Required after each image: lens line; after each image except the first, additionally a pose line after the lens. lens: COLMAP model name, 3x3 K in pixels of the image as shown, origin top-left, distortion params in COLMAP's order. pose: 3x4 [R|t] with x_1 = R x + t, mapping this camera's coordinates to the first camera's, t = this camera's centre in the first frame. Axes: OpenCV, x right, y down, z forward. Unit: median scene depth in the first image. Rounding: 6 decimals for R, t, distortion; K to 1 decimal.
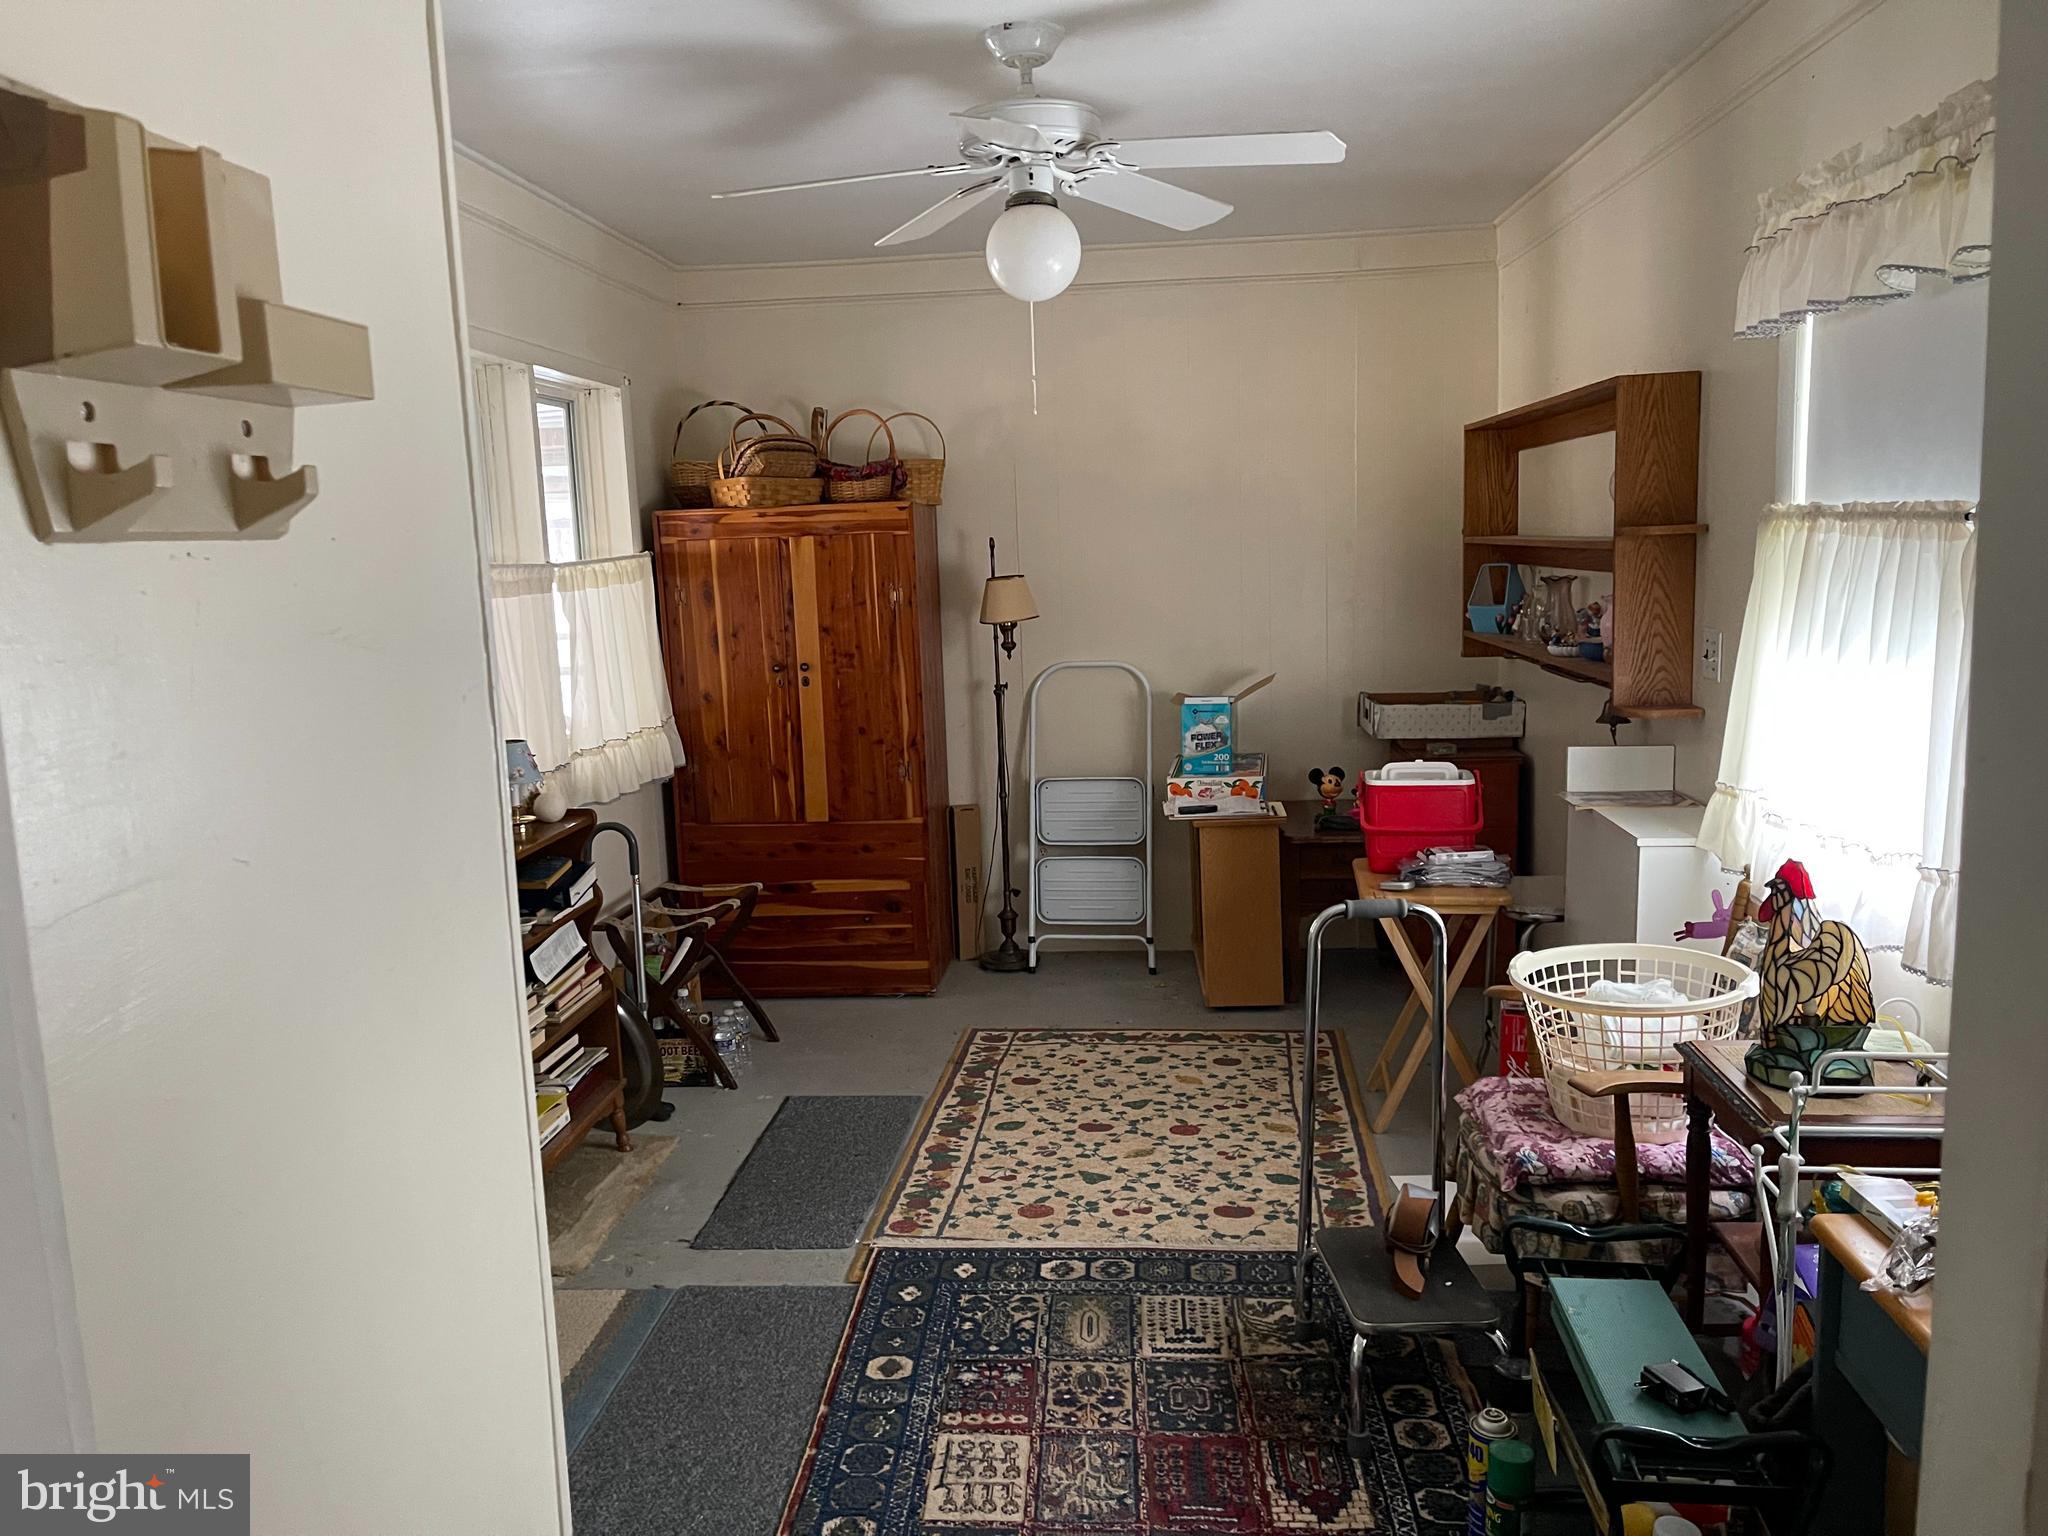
lens RADIAL K [[1544.0, 0, 1024.0], [0, 1544.0, 769.9], [0, 0, 1]] dist [0.064645, -0.083736]
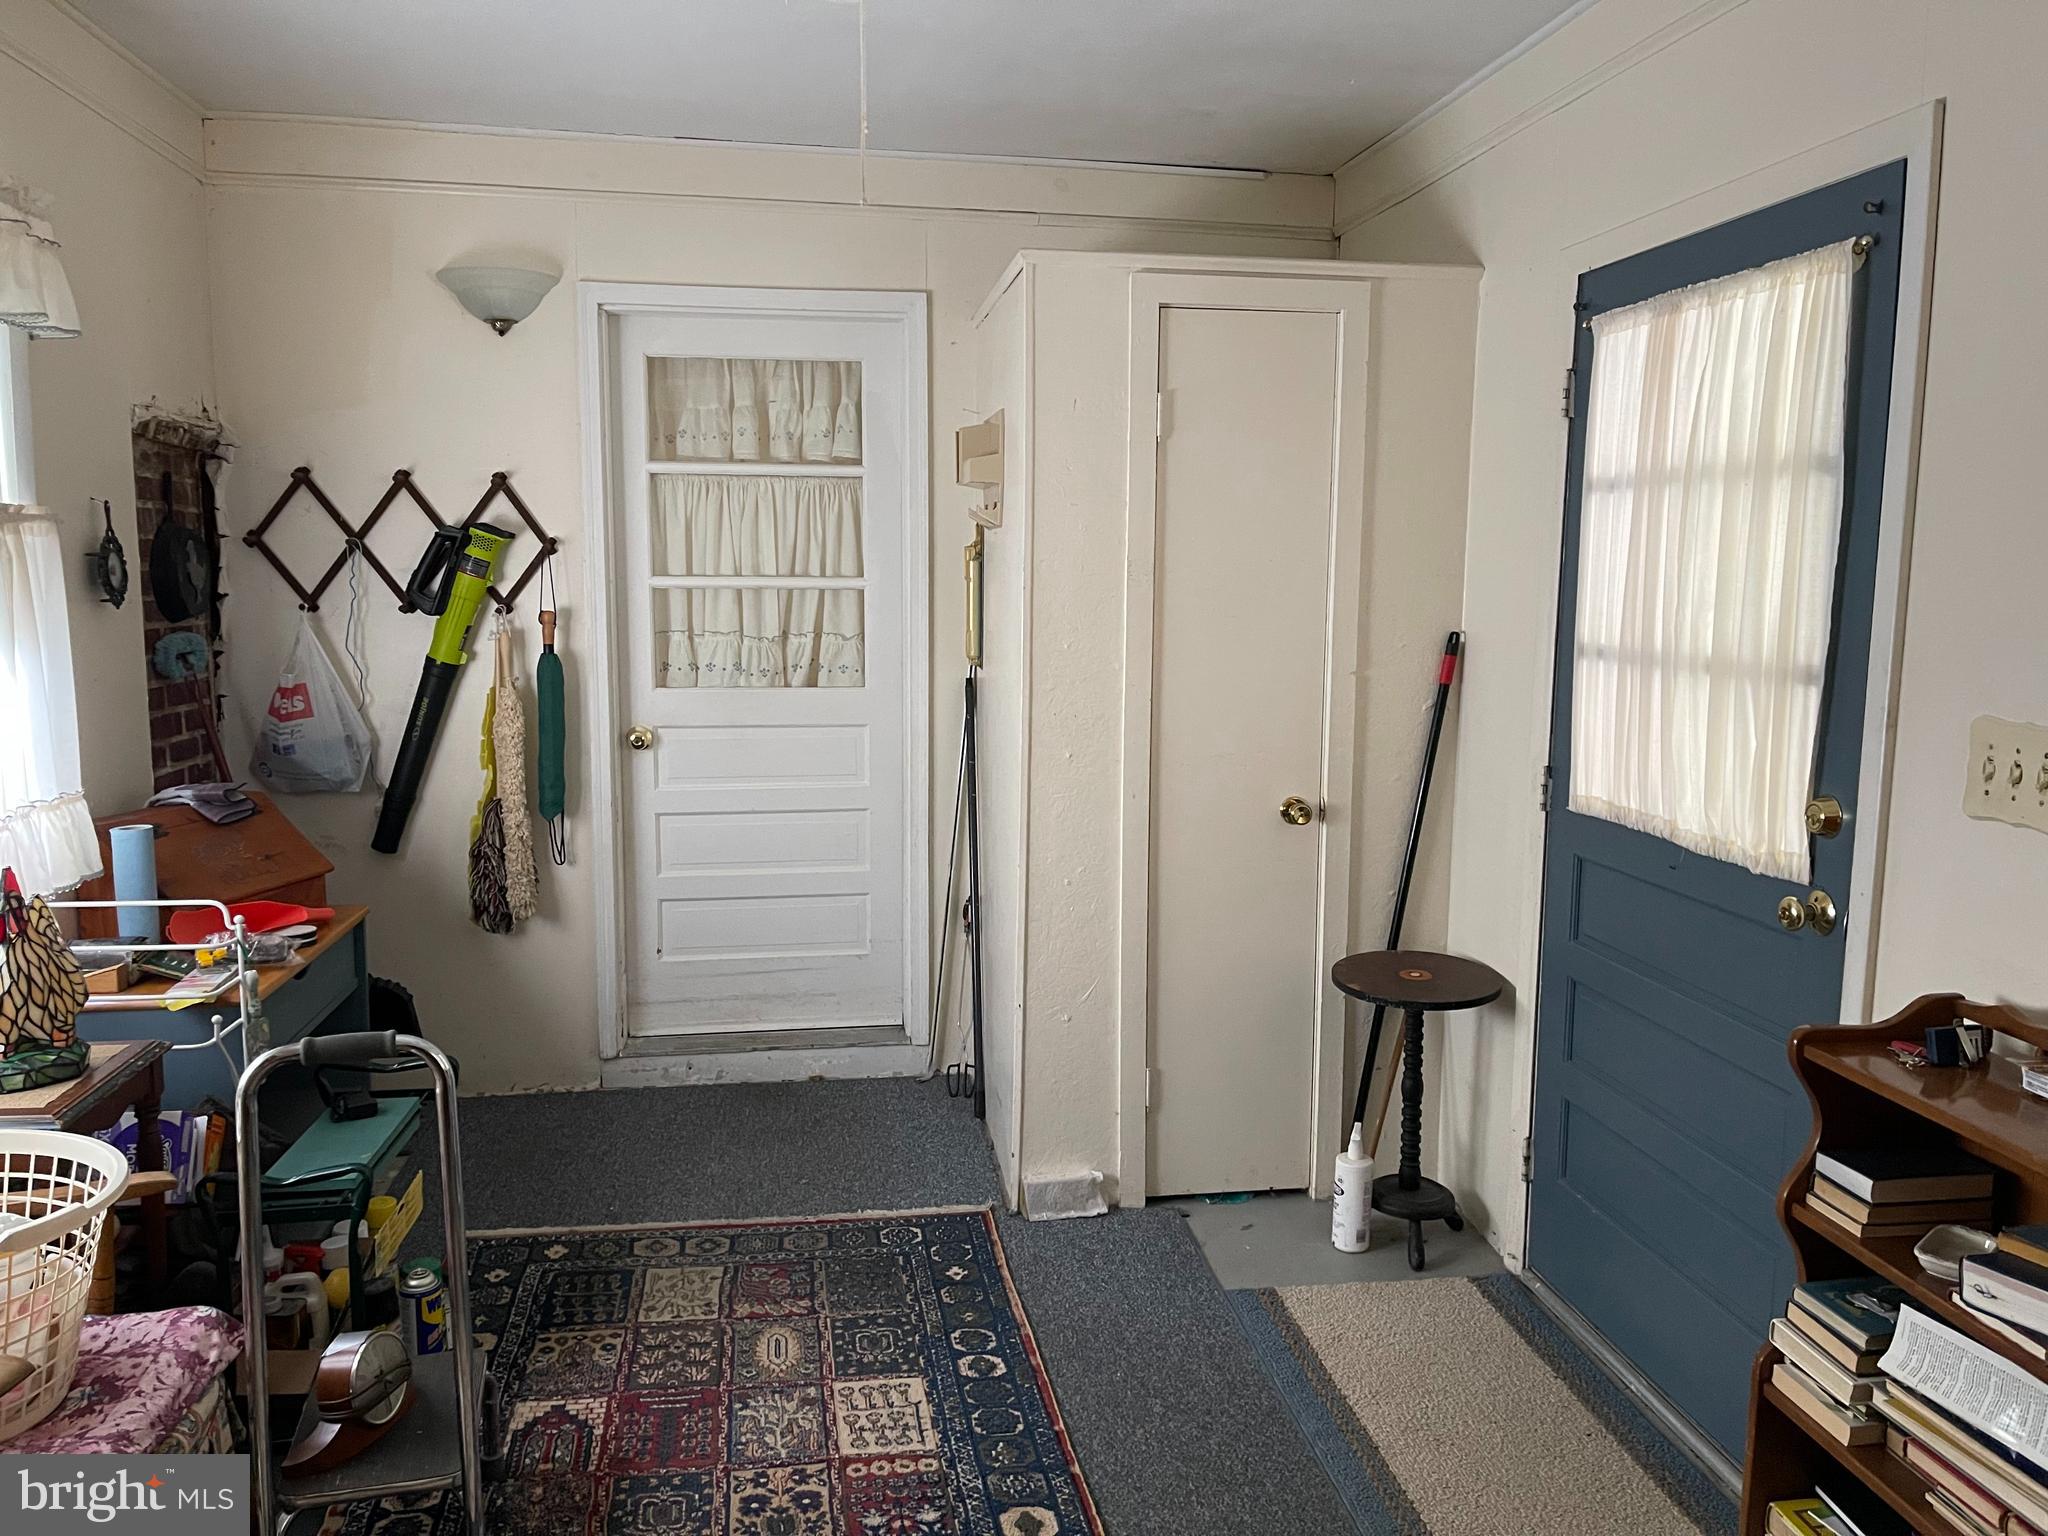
lens RADIAL K [[1544.0, 0, 1024.7], [0, 1544.0, 772.0], [0, 0, 1]] dist [0.064645, -0.083736]
pose [[-0.973266, 0.052826, -0.223523, 0.086607], [-0.013603, 0.958226, 0.285689, -0.252577], [0.229277, 0.281092, -0.931890, 1.818934]]
